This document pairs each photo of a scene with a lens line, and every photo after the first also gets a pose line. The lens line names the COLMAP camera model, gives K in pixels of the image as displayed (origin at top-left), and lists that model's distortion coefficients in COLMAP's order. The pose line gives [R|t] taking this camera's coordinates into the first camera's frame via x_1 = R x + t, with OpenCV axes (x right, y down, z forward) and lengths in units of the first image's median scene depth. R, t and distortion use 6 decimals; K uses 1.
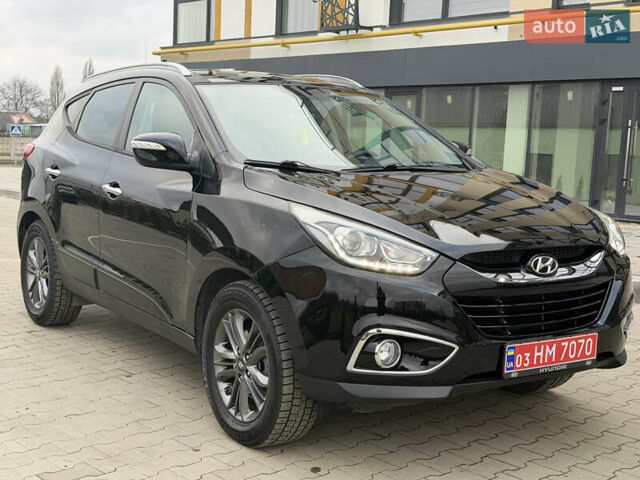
lens RADIAL K [[903.4, 0, 320.0], [0, 903.4, 240.0], [0, 0, 1]] dist [0.124352, -0.027126]
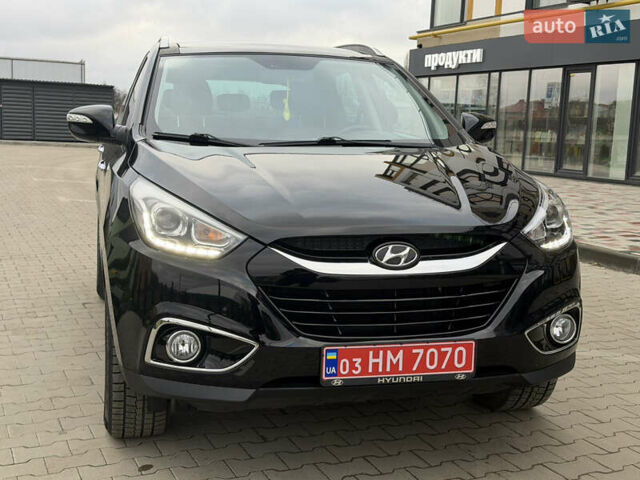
lens RADIAL K [[903.4, 0, 320.0], [0, 903.4, 240.0], [0, 0, 1]] dist [0.124352, -0.027126]
pose [[0.935893, 0.036346, -0.350405, 0.472339], [-0.031617, 0.999315, 0.019211, -0.000260], [0.350864, -0.006901, 0.936401, 0.198605]]
